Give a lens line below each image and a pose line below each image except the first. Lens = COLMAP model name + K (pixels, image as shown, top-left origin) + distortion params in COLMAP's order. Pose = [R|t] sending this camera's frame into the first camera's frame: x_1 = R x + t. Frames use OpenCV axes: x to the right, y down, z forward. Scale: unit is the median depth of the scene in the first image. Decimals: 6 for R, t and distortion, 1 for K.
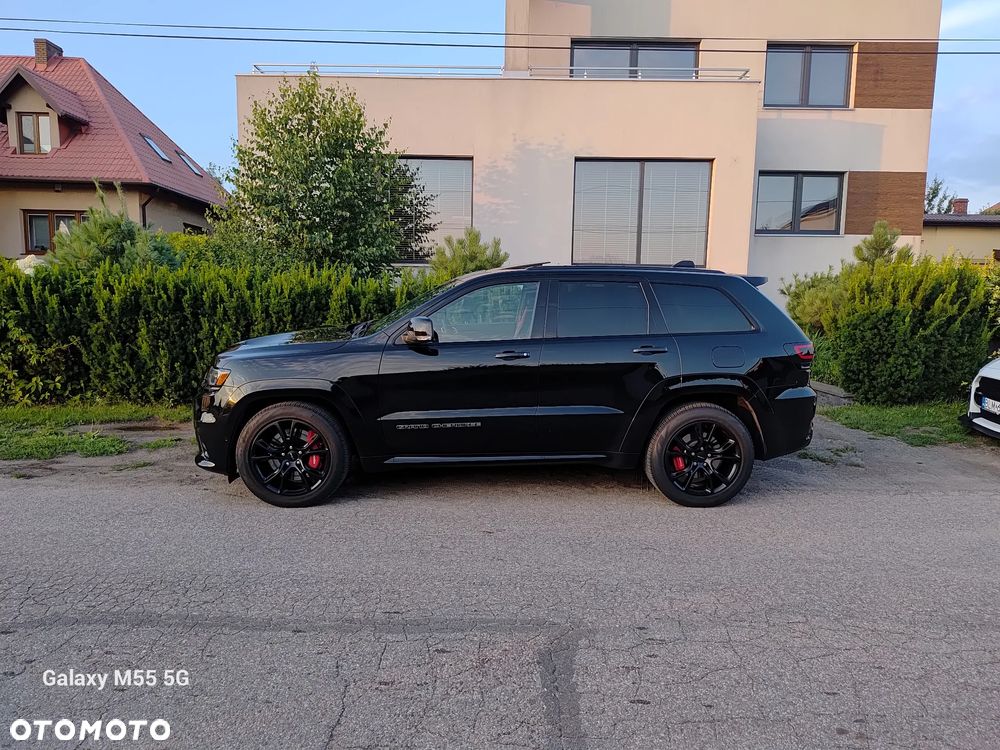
lens RADIAL K [[700.2, 0, 497.4], [0, 700.2, 376.5], [0, 0, 1]] dist [0.042637, -0.042352]
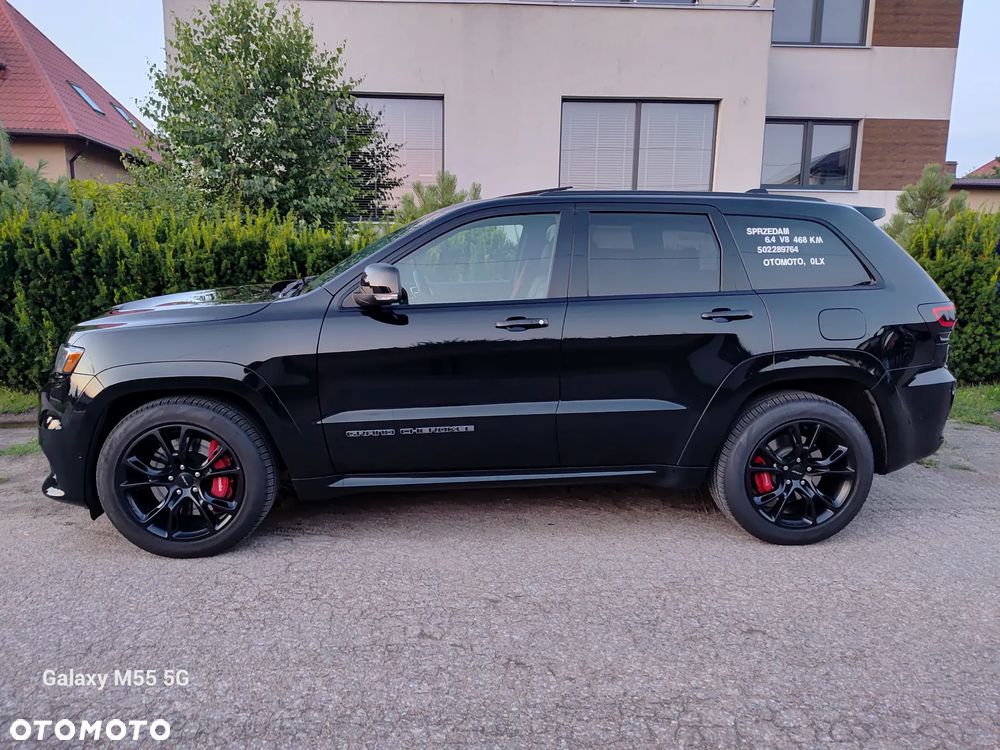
lens RADIAL K [[700.2, 0, 490.7], [0, 700.2, 381.8], [0, 0, 1]] dist [0.042637, -0.042352]
pose [[0.999263, -0.007862, 0.037579, -0.026869], [0.006140, 0.998935, 0.045732, -0.004446], [-0.037898, -0.045467, 0.998247, 0.271163]]
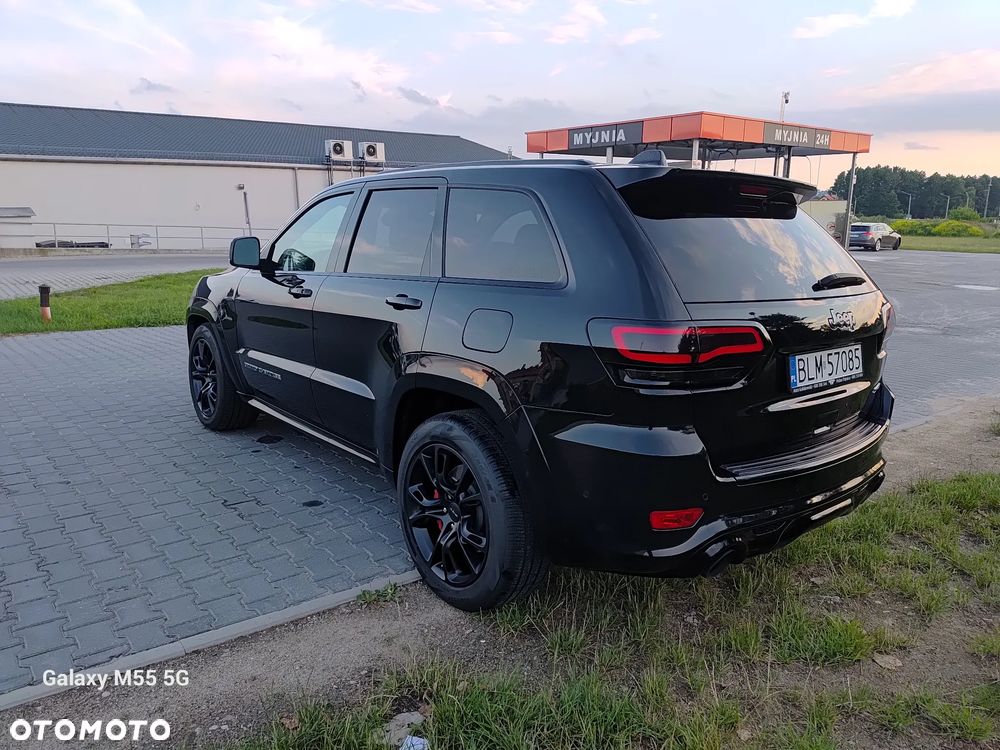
lens RADIAL K [[700.2, 0, 493.6], [0, 700.2, 366.4], [0, 0, 1]] dist [0.042637, -0.042352]
pose [[0.599854, 0.159071, -0.784137, 0.579239], [-0.127324, 0.986527, 0.102726, -0.043222], [0.789914, 0.038219, 0.612026, 0.560314]]
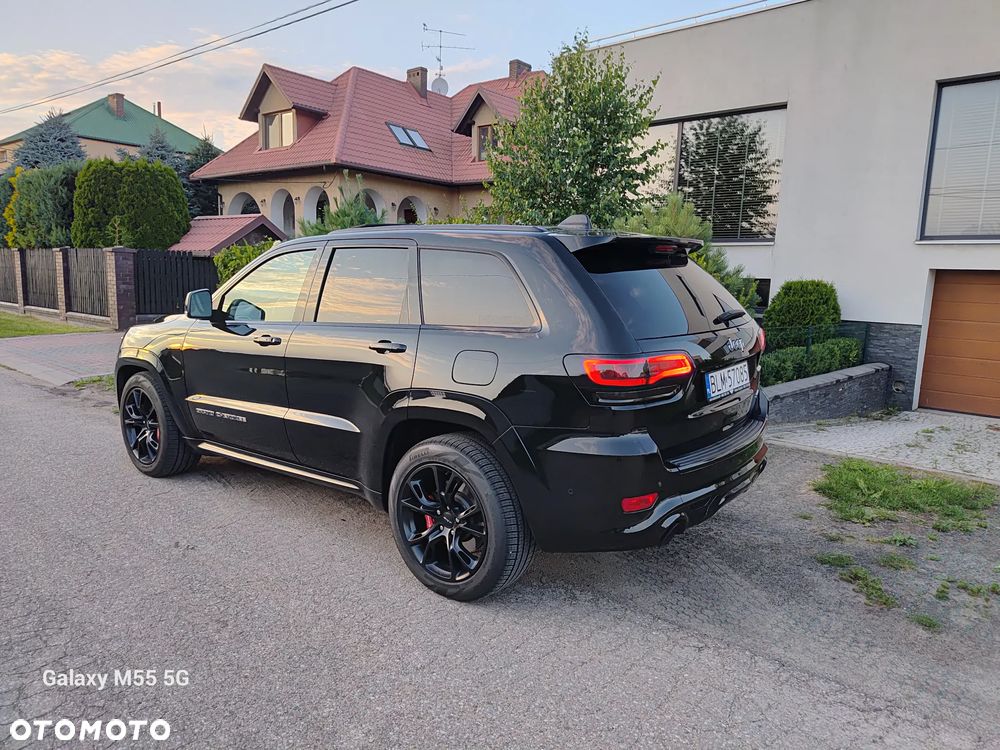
lens RADIAL K [[700.2, 0, 500.4], [0, 700.2, 377.6], [0, 0, 1]] dist [0.042637, -0.042352]
pose [[0.753235, 0.101116, -0.649932, 0.594089], [-0.090404, 0.994651, 0.049973, -0.041089], [0.651509, 0.021115, 0.758347, 0.441869]]
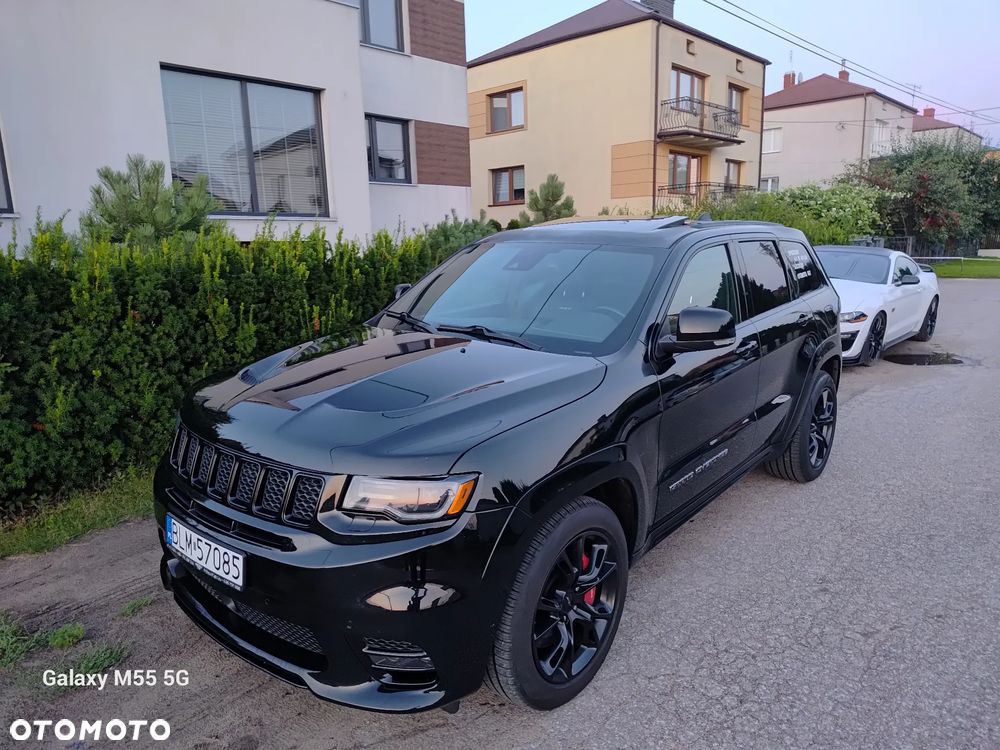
lens RADIAL K [[700.2, 0, 501.3], [0, 700.2, 385.9], [0, 0, 1]] dist [0.042637, -0.042352]
pose [[0.666442, -0.182526, 0.722869, -0.535979], [0.120078, 0.983189, 0.137553, -0.095553], [-0.735823, -0.004870, 0.677156, 0.546290]]
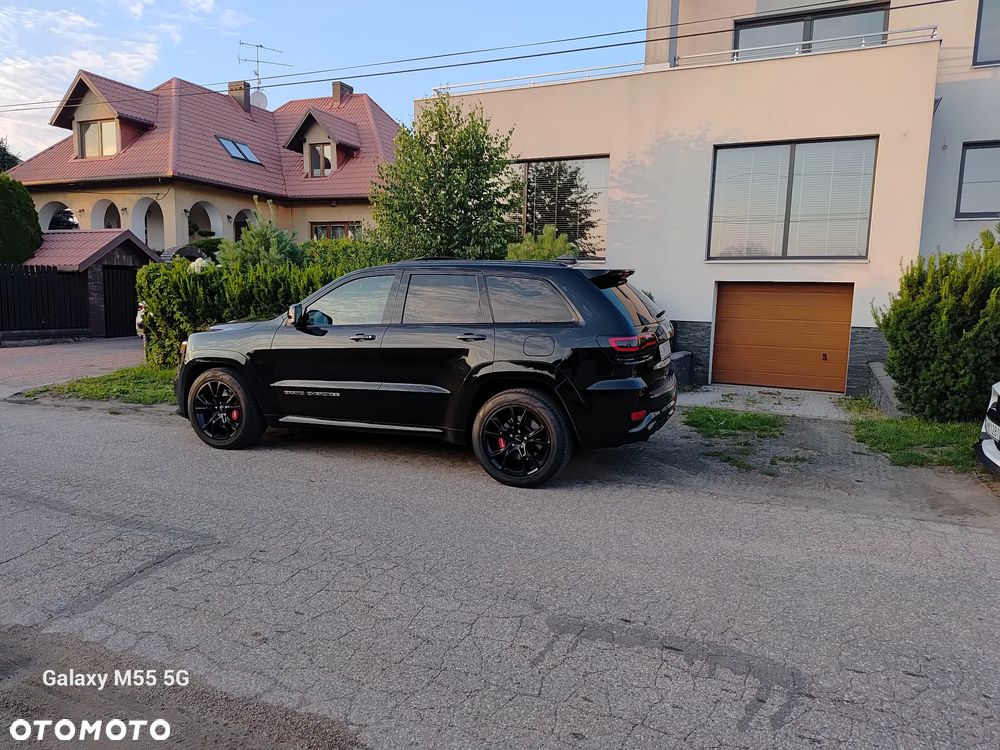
lens RADIAL K [[700.2, 0, 494.8], [0, 700.2, 371.4], [0, 0, 1]] dist [0.042637, -0.042352]
pose [[0.907481, 0.051628, -0.416908, 0.565747], [-0.052492, 0.998577, 0.009401, 0.002878], [0.416800, 0.013353, 0.908900, 0.016422]]
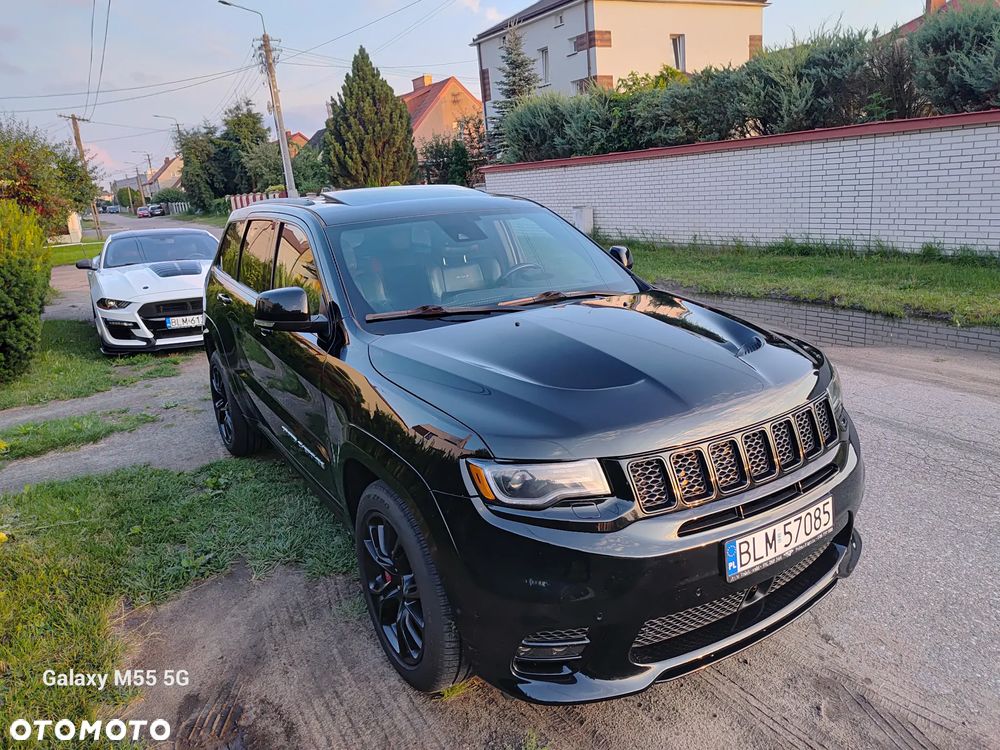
lens RADIAL K [[700.2, 0, 513.1], [0, 700.2, 388.6], [0, 0, 1]] dist [0.042637, -0.042352]
pose [[-0.518305, -0.225418, 0.824952, -0.586049], [0.177899, 0.915114, 0.361826, -0.192396], [-0.836488, 0.334294, -0.434207, 1.168618]]
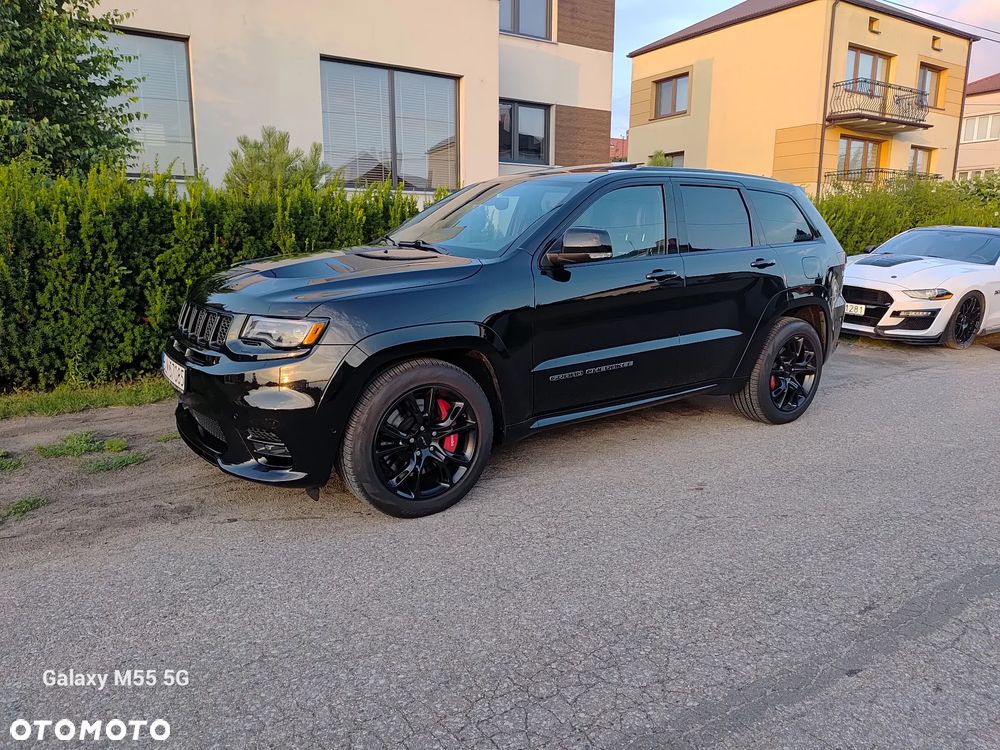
lens RADIAL K [[700.2, 0, 502.3], [0, 700.2, 380.8], [0, 0, 1]] dist [0.042637, -0.042352]
pose [[0.836143, -0.120979, 0.535004, -0.461224], [0.070088, 0.990943, 0.114540, -0.011121], [-0.544015, -0.058275, 0.837049, 0.322332]]
